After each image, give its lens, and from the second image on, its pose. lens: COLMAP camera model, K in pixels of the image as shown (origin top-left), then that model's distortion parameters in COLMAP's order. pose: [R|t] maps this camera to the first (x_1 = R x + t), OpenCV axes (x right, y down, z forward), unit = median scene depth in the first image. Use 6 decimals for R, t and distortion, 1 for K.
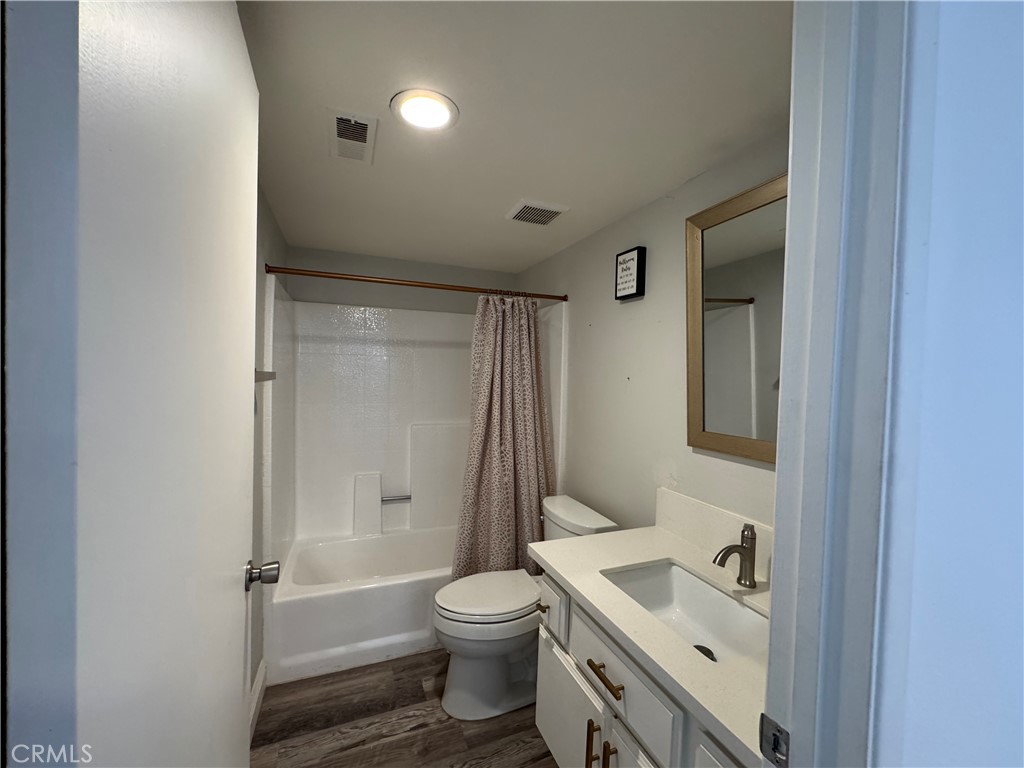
lens RADIAL K [[411.1, 0, 512.0], [0, 411.1, 384.0], [0, 0, 1]] dist [-0.001647, -0.000101]
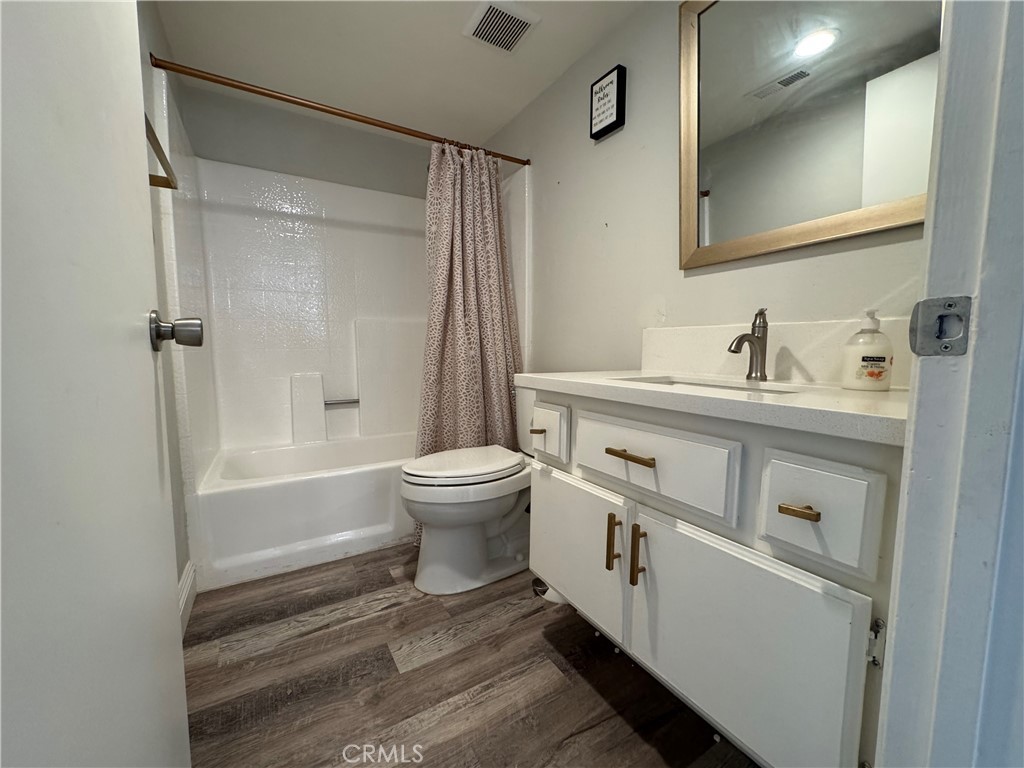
lens RADIAL K [[408.2, 0, 512.0], [0, 408.2, 384.0], [0, 0, 1]] dist [-0.002908, 0.000523]
pose [[0.987071, -0.038164, 0.155671, -0.077825], [0.027361, 0.997104, 0.070961, 0.264052], [-0.157929, -0.065785, 0.985257, 0.109737]]
